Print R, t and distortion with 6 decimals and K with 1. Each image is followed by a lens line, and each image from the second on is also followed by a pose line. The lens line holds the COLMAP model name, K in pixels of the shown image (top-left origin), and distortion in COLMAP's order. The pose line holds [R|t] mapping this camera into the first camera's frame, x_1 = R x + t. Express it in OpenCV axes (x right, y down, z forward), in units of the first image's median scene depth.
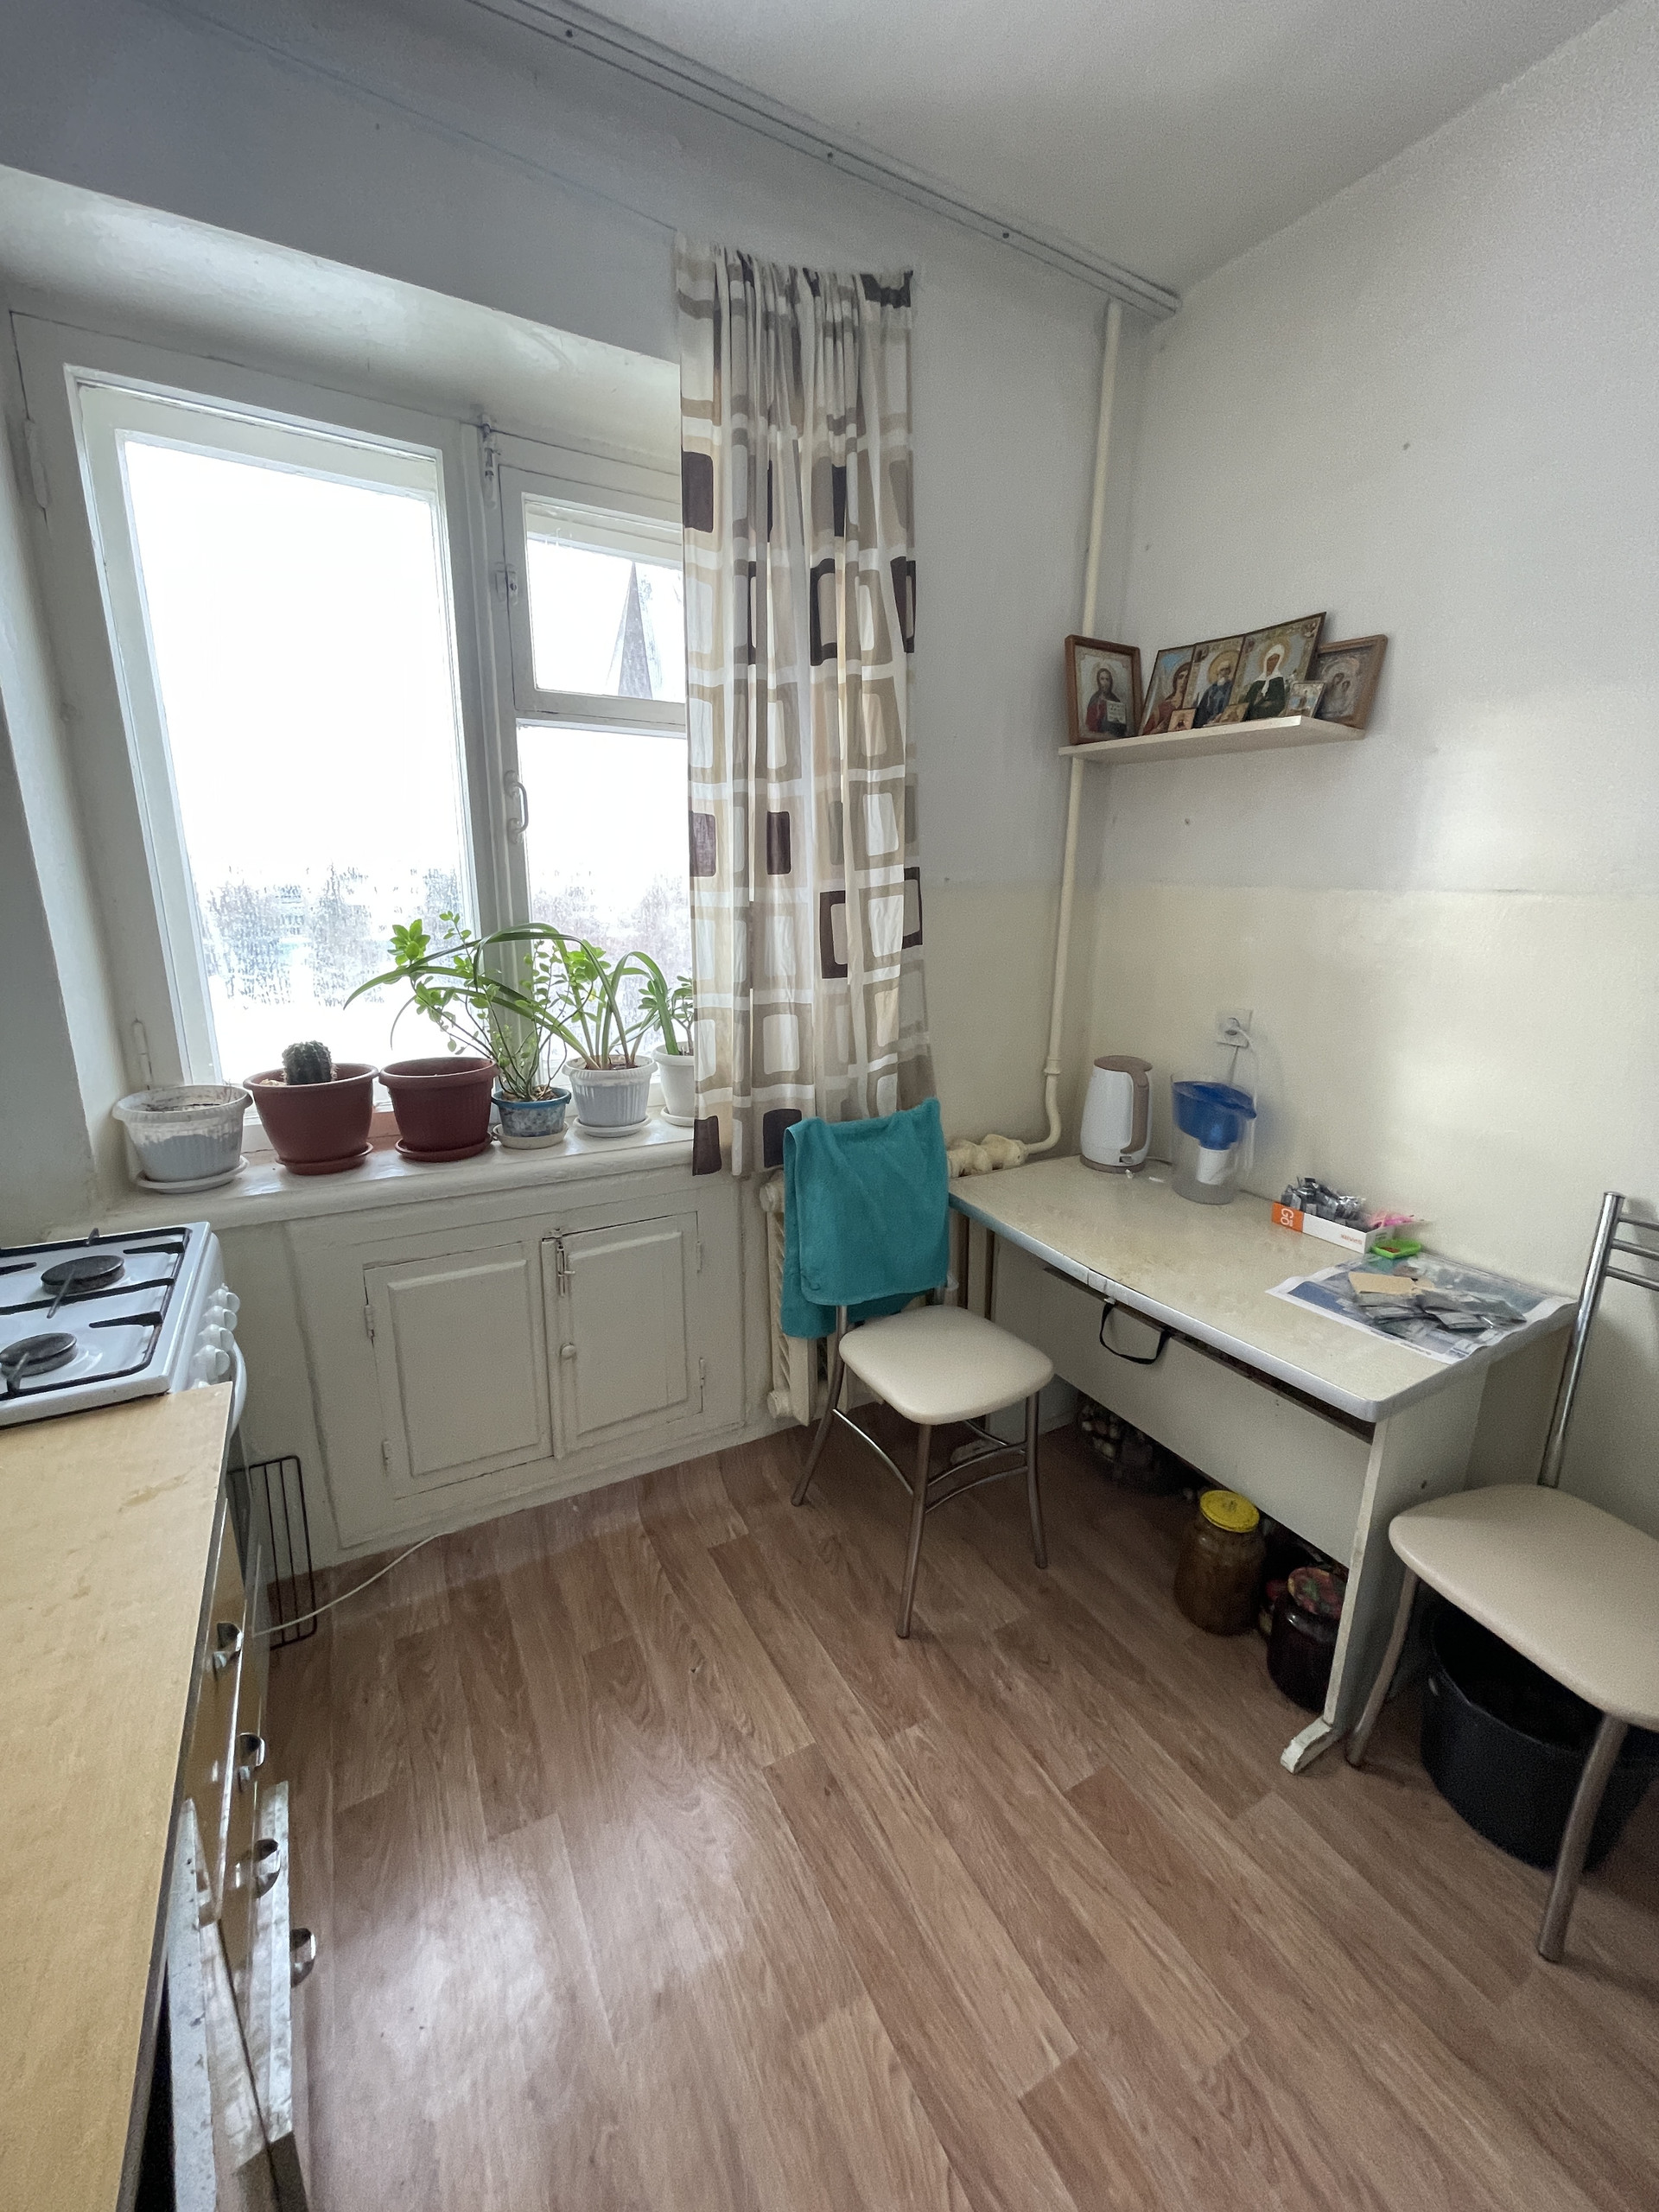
lens RADIAL K [[882.5, 0, 829.5], [0, 882.5, 1106.0], [0, 0, 1]] dist [-0.007081, 0.000066]
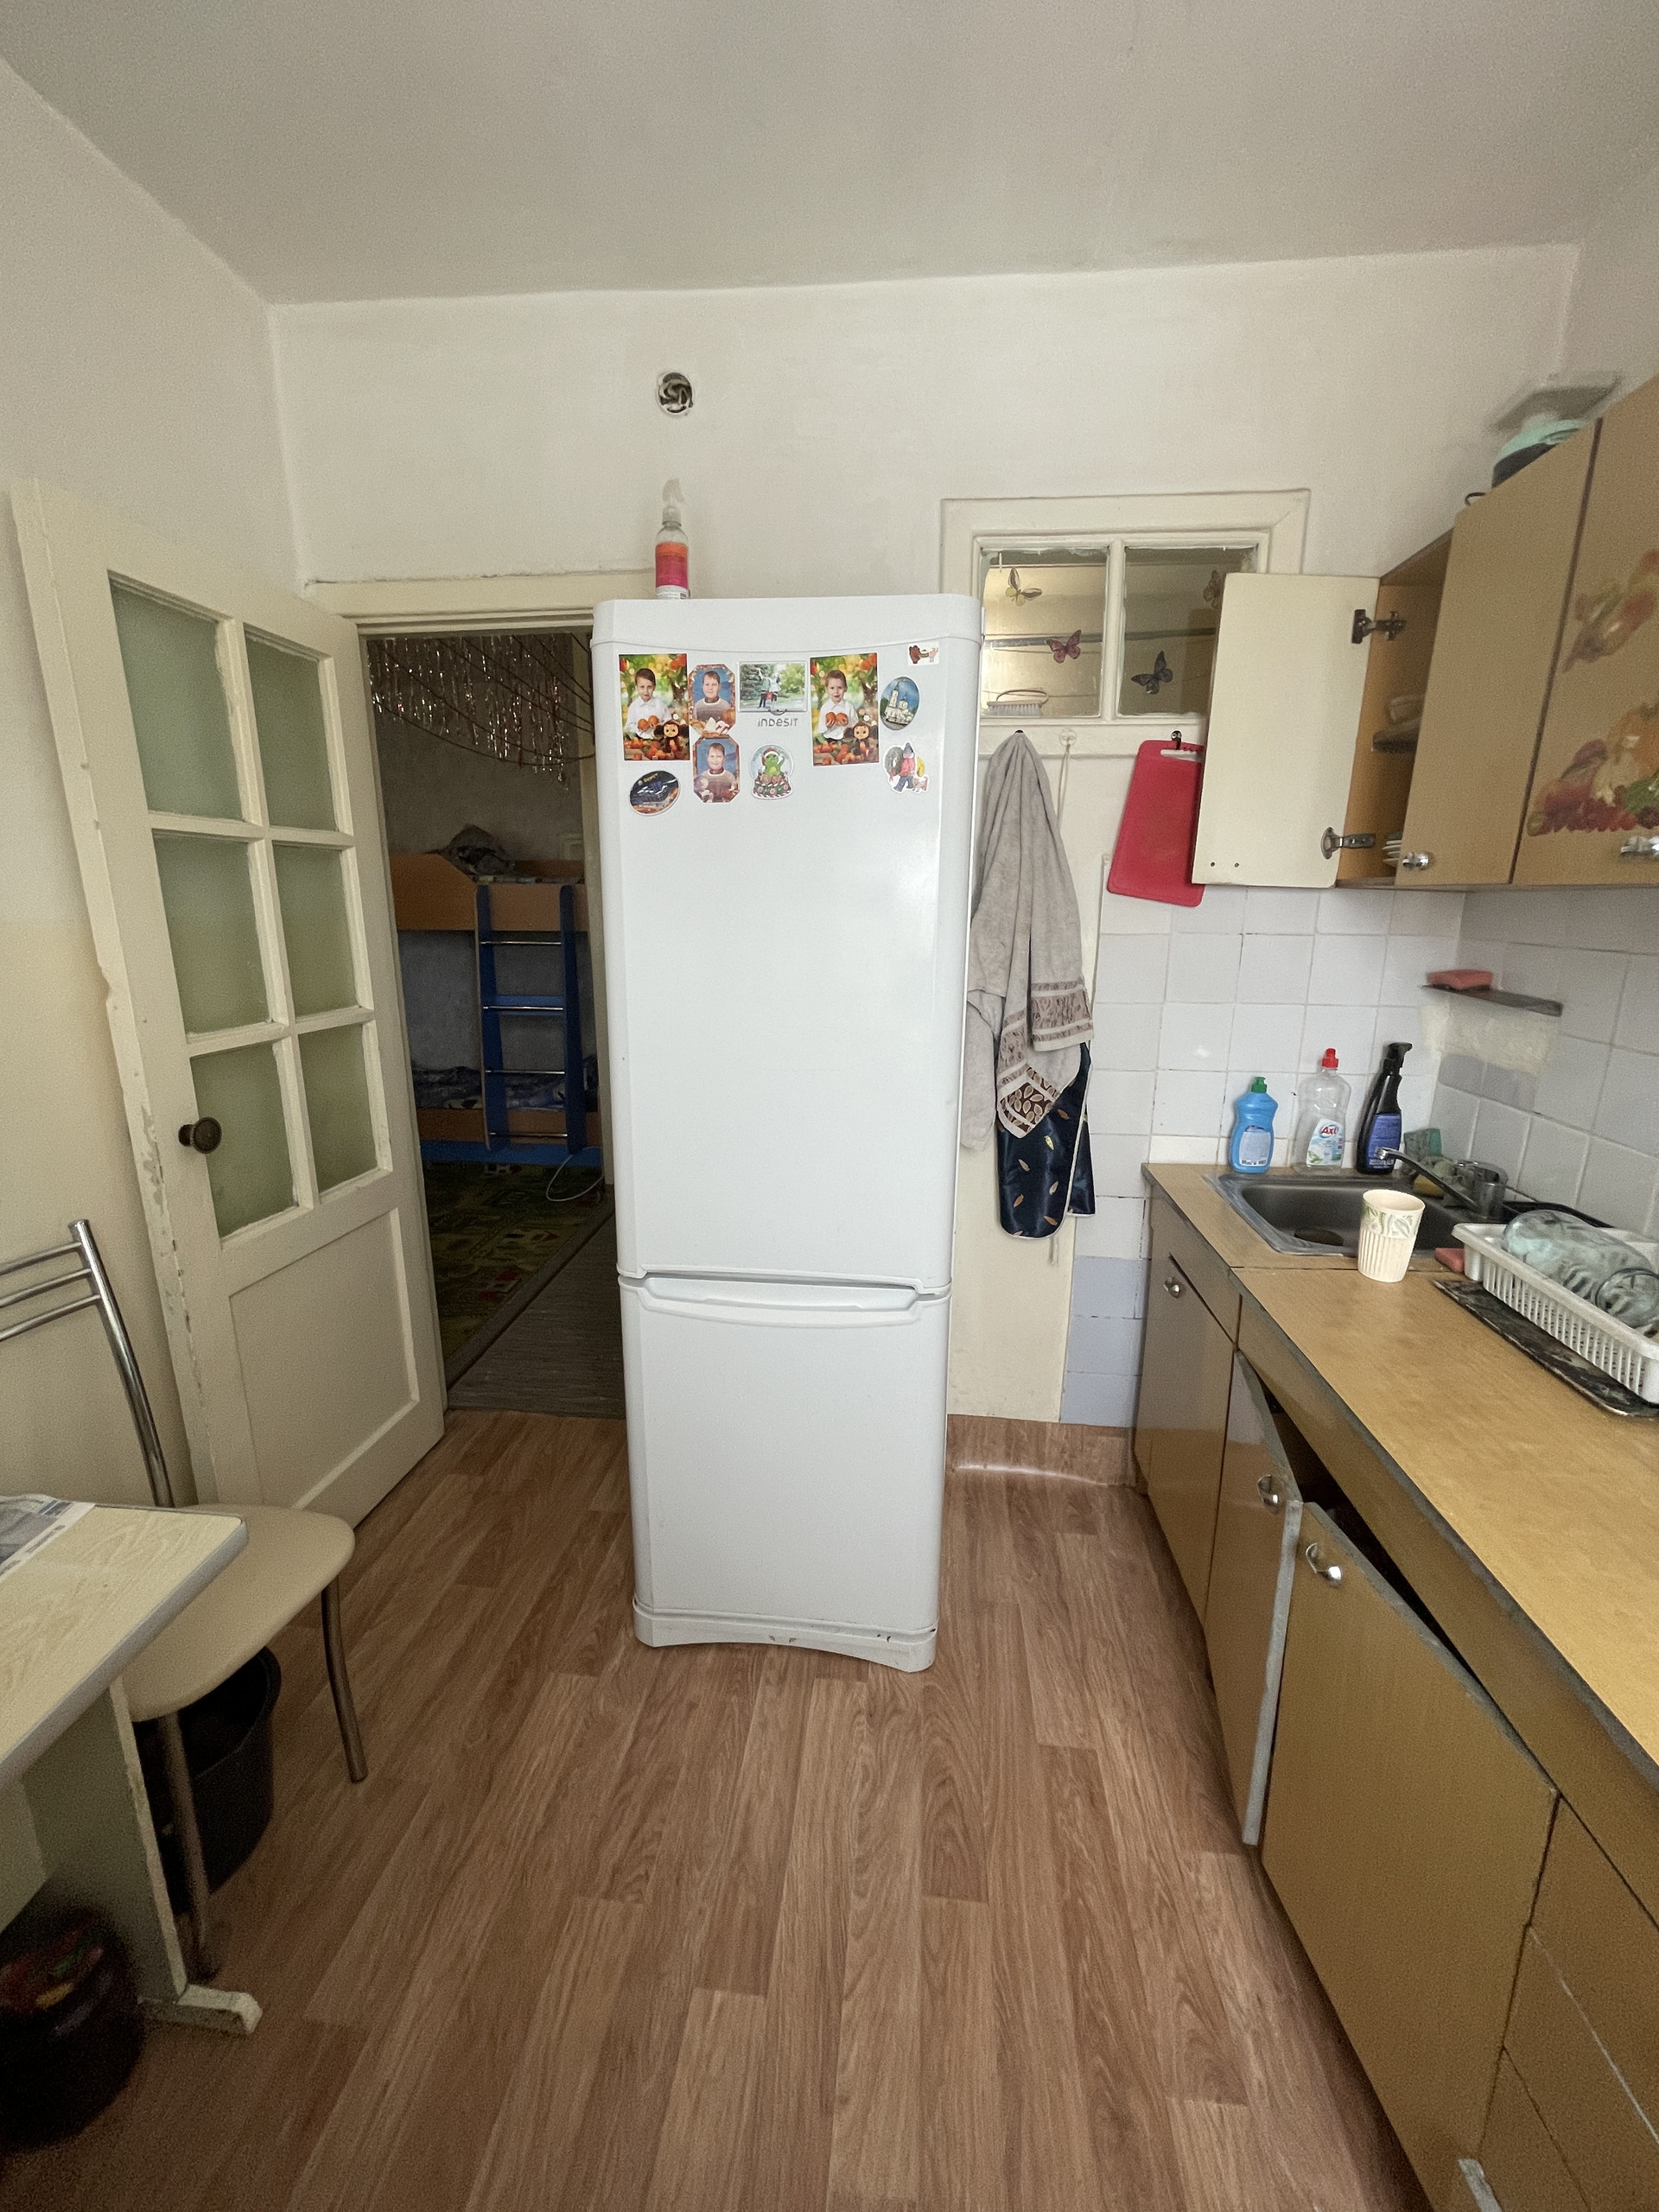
lens RADIAL K [[882.5, 0, 829.5], [0, 882.5, 1106.0], [0, 0, 1]] dist [-0.007081, 0.000066]
pose [[-0.818355, -0.147691, 0.555412, -0.189440], [0.130095, 0.893725, 0.429338, -0.225869], [-0.559795, 0.423607, -0.712171, 0.772492]]
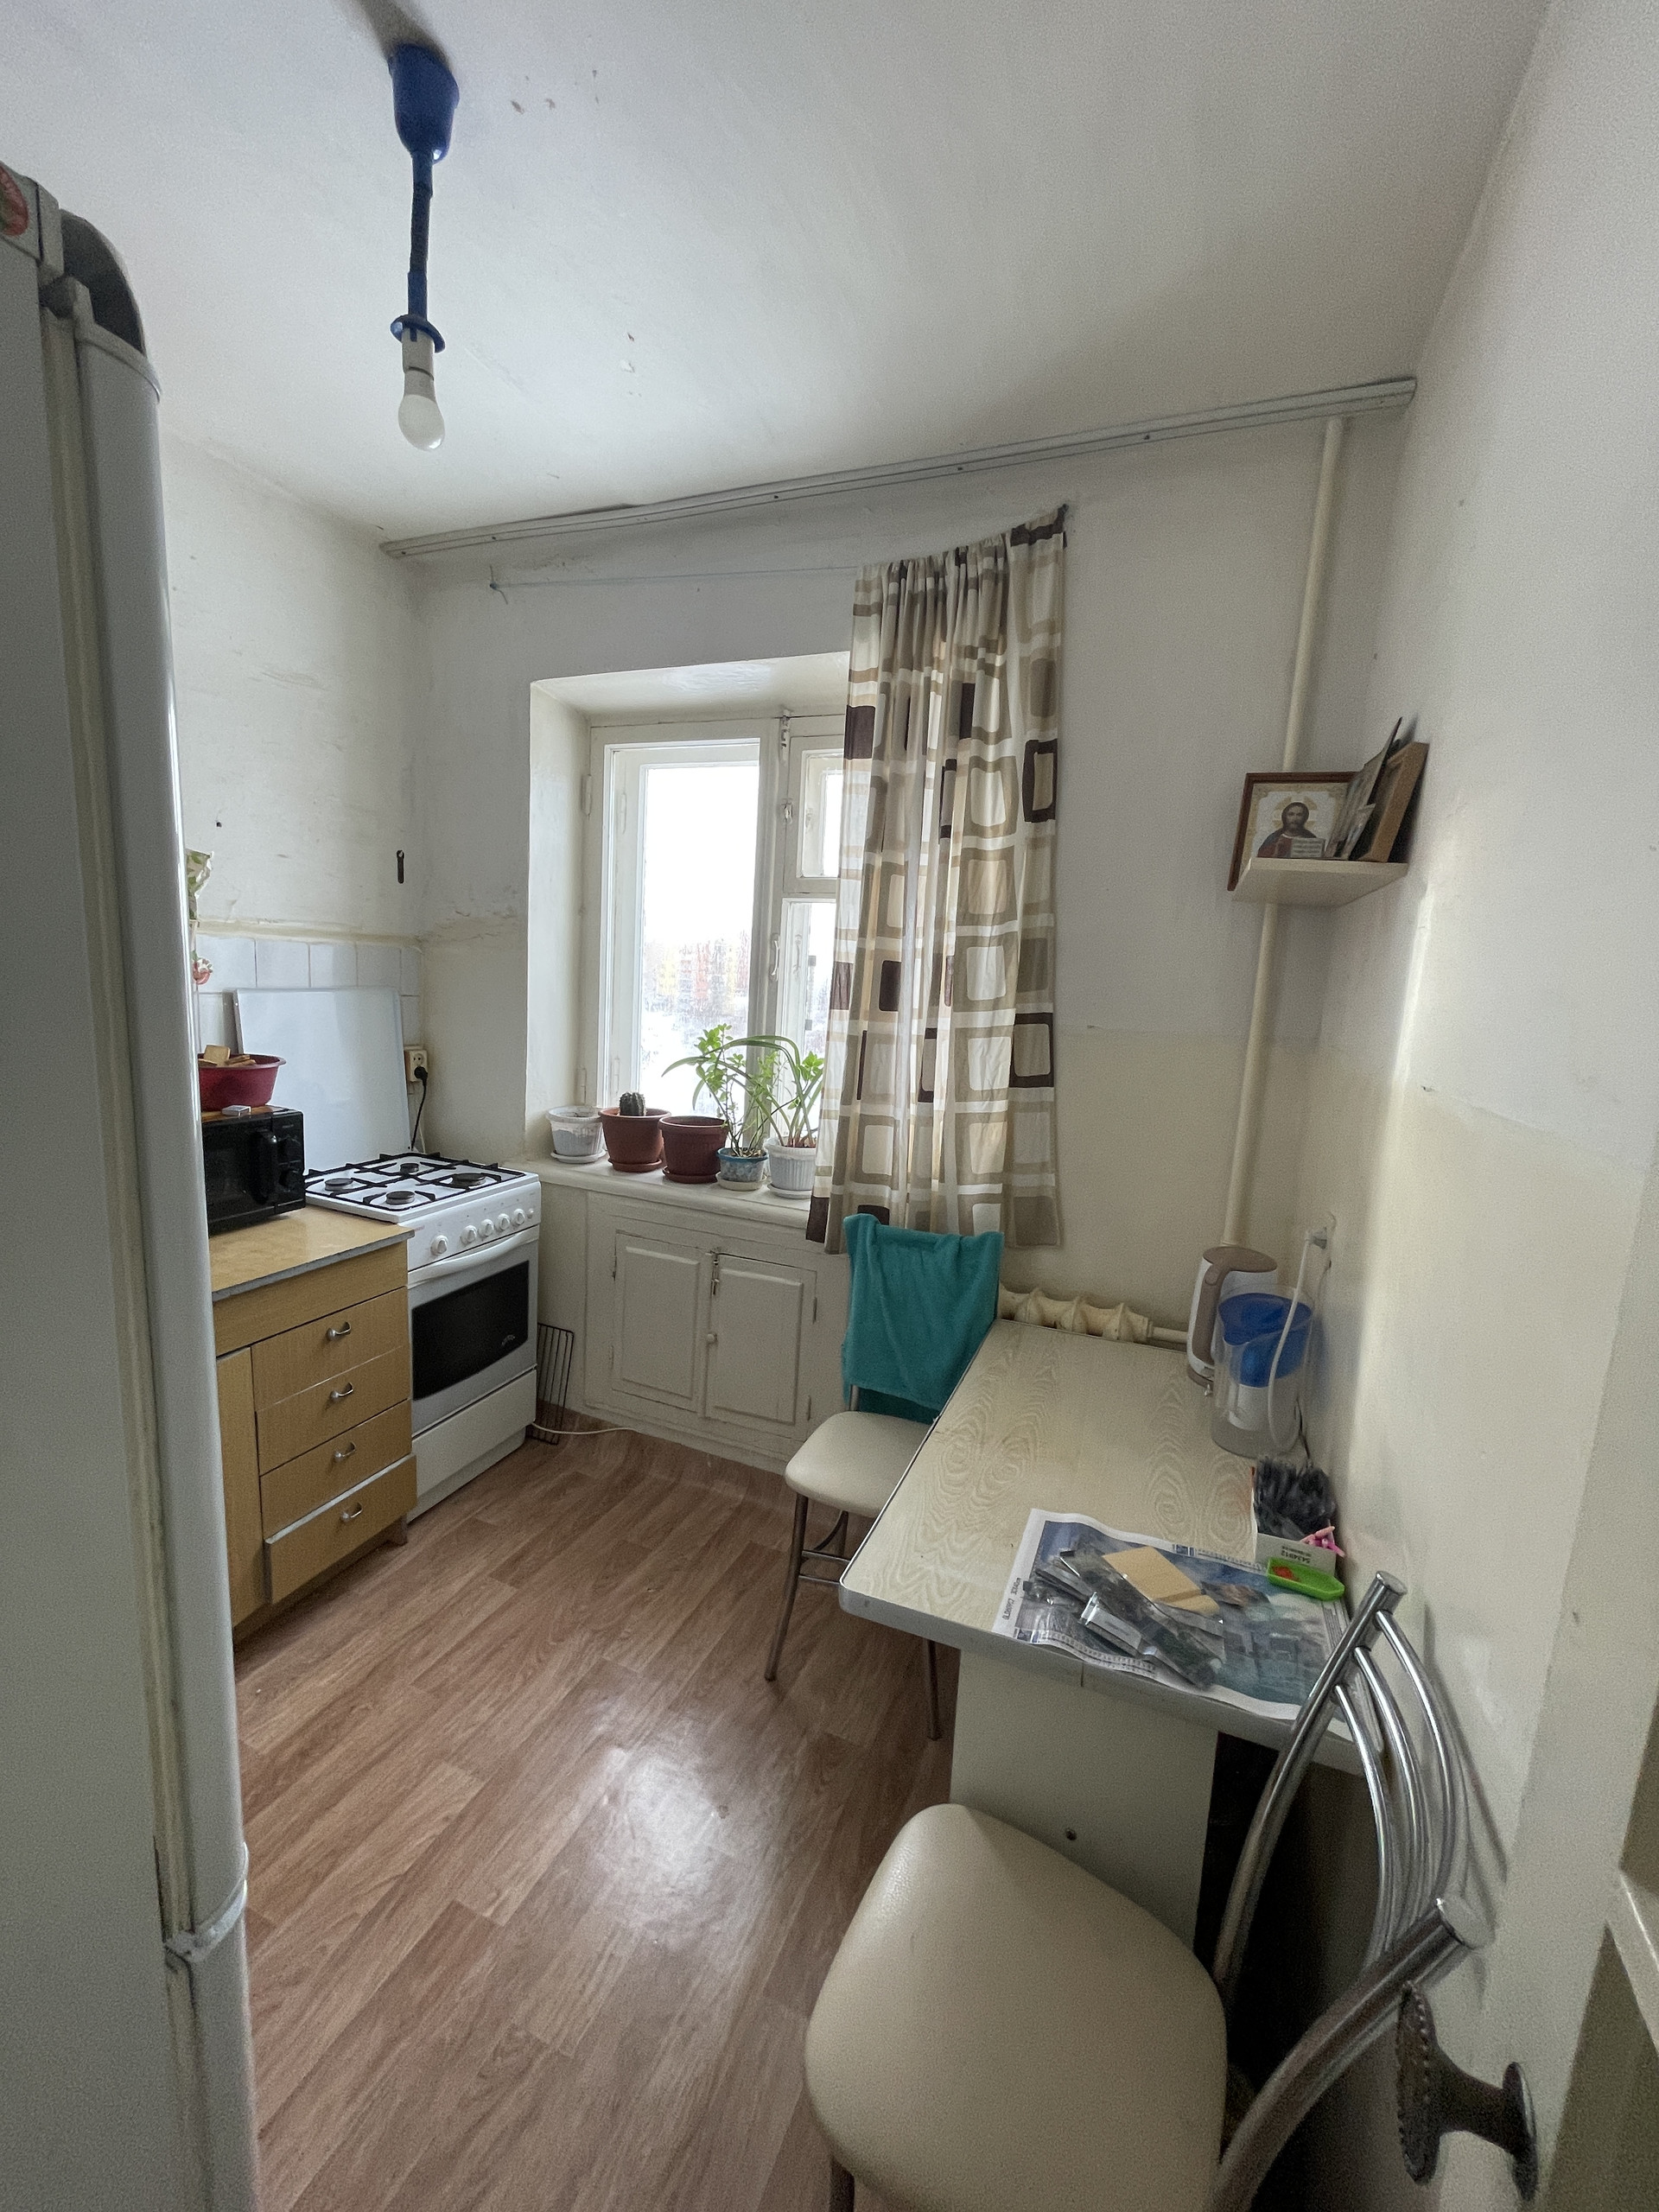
lens RADIAL K [[892.9, 0, 830.6], [0, 892.9, 1098.9], [0, 0, 1]] dist [-0.002897, 0.000724]
pose [[0.622541, 0.133528, -0.771112, 0.891189], [-0.238957, 0.970713, -0.024826, -0.099710], [0.745213, 0.199718, 0.636216, 0.189904]]
